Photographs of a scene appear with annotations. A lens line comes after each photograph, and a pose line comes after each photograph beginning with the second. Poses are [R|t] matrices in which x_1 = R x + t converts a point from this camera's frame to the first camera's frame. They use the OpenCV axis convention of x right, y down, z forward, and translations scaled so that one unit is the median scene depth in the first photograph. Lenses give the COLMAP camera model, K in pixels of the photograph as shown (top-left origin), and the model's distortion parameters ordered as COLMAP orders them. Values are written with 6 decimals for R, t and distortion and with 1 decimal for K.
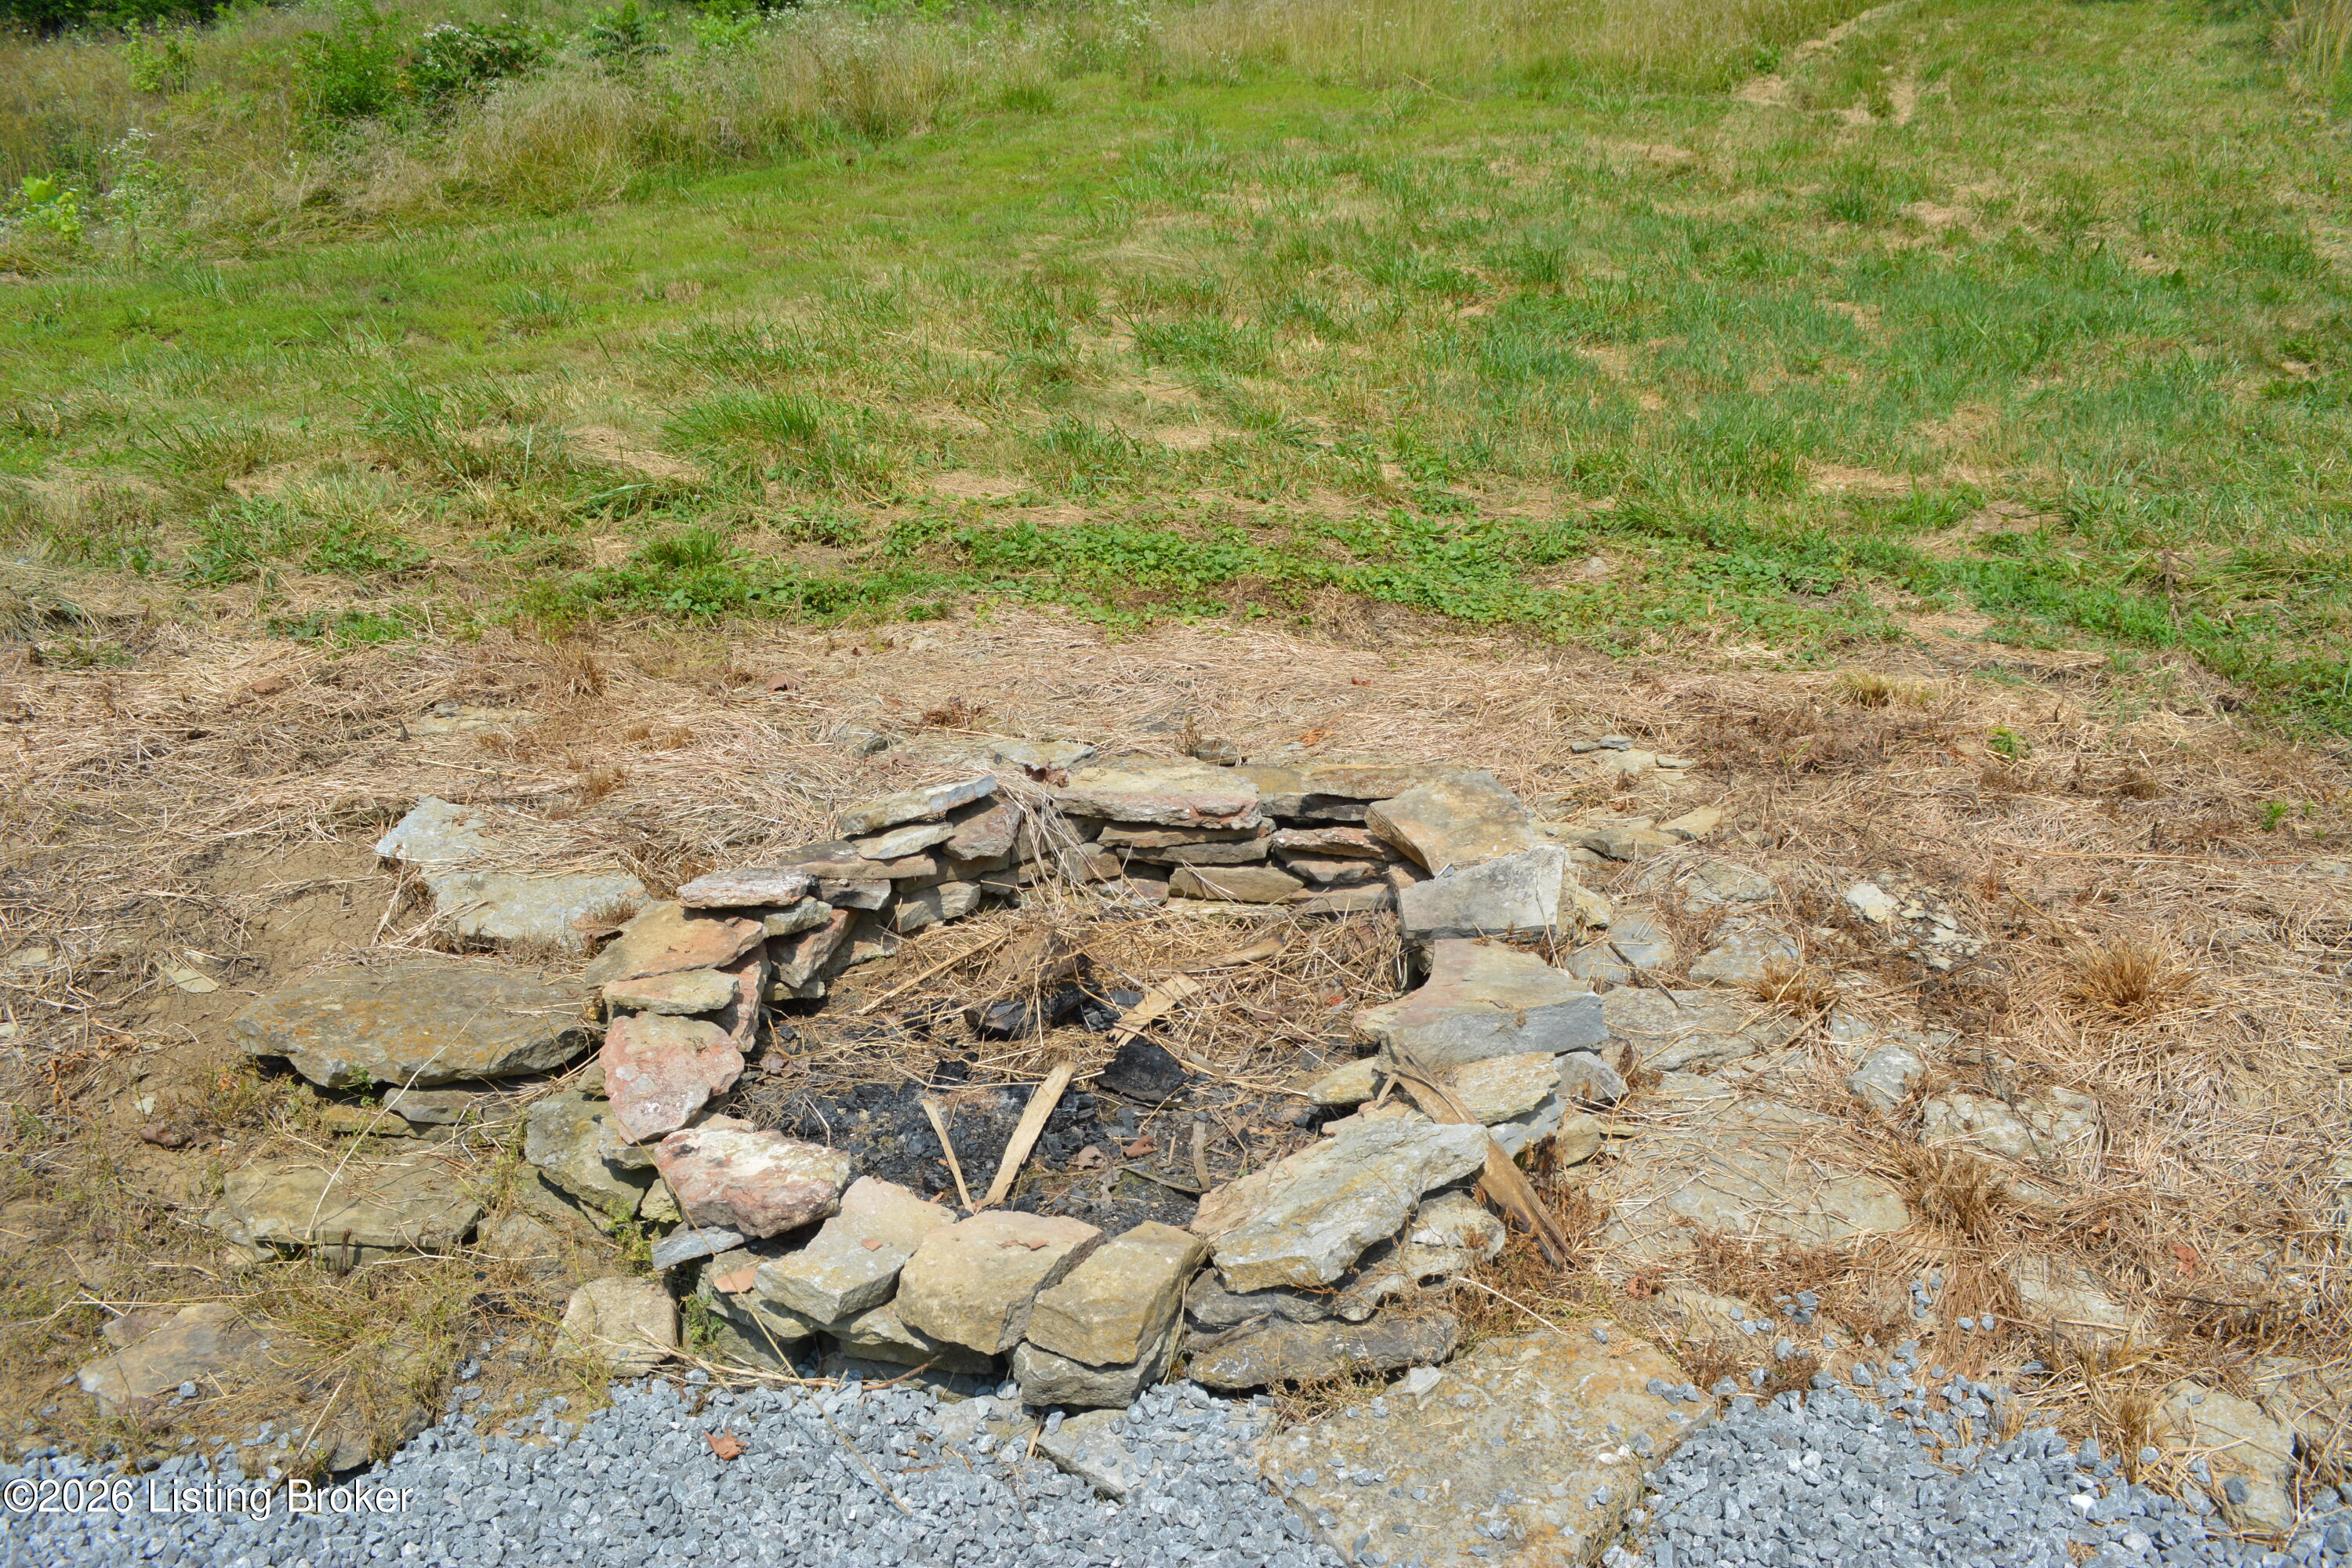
lens RADIAL K [[1830.5, 0, 1176.0], [0, 1830.5, 784.0], [0, 0, 1]] dist [-0.081617, 0.006308]
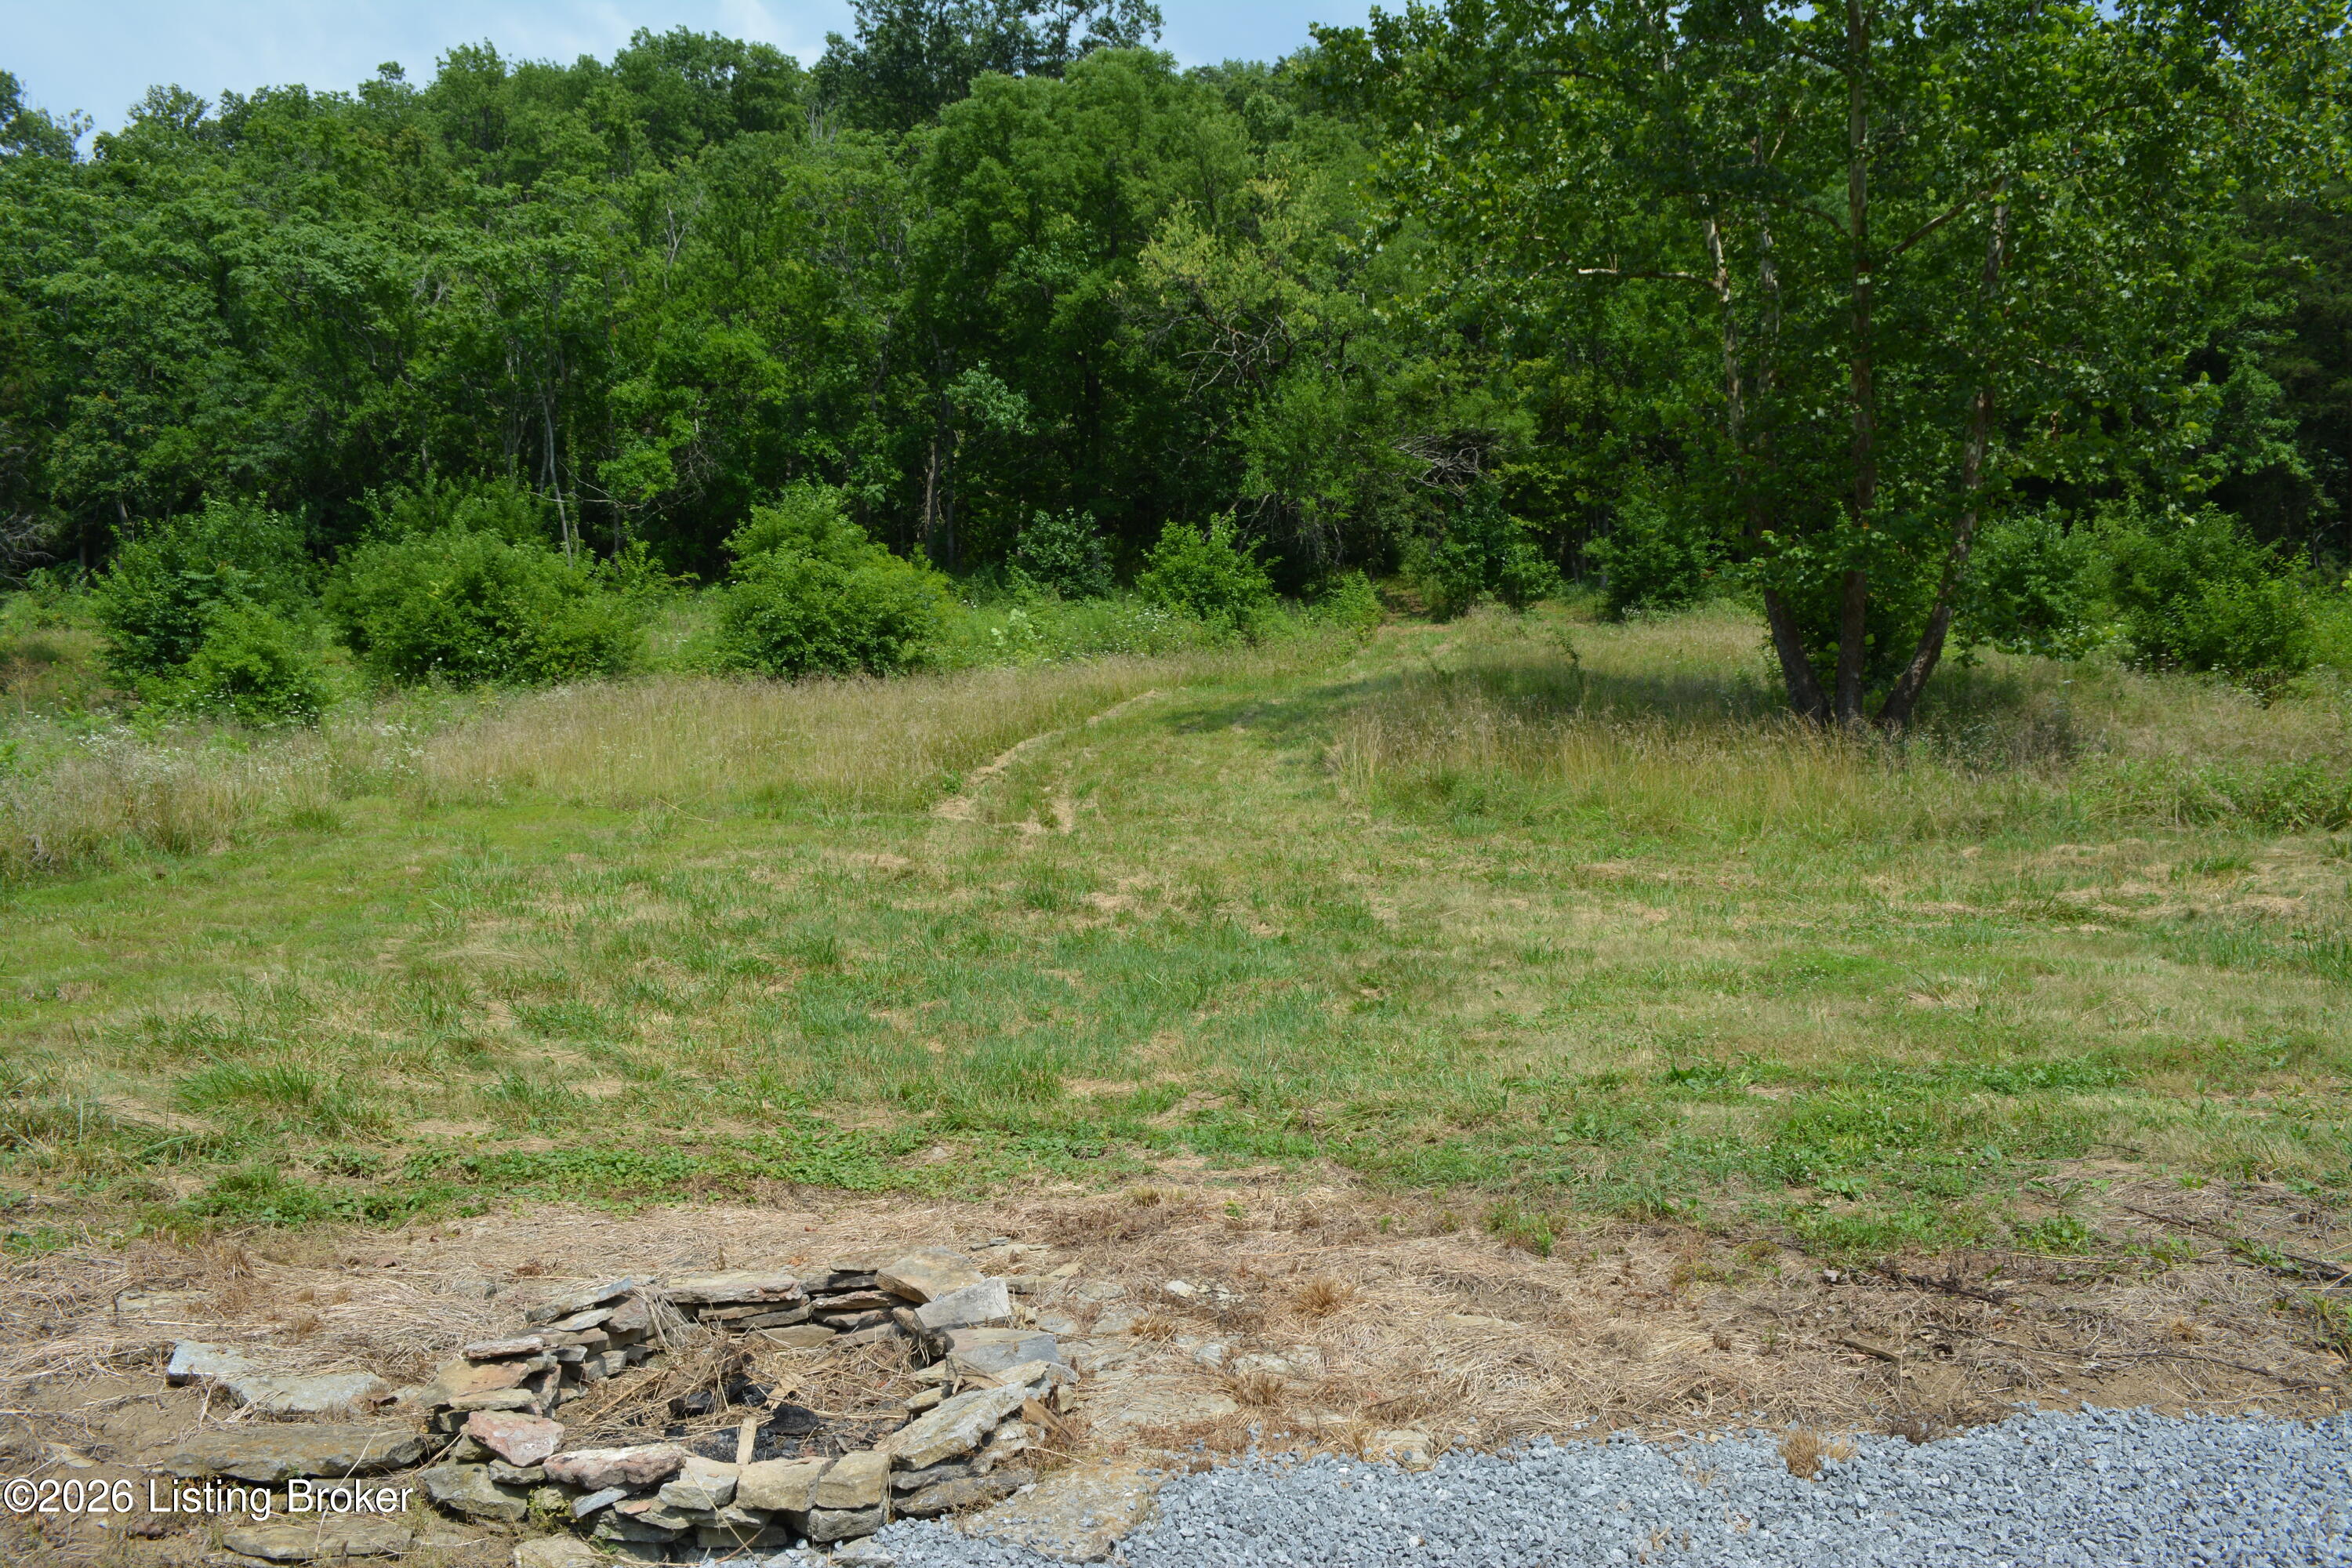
lens RADIAL K [[1830.5, 0, 1176.0], [0, 1830.5, 784.0], [0, 0, 1]] dist [-0.081617, 0.006308]
pose [[0.904629, 0.008765, 0.426111, -0.214764], [0.147991, 0.931120, -0.333338, 0.116498], [-0.399682, 0.364608, 0.841020, -0.373527]]
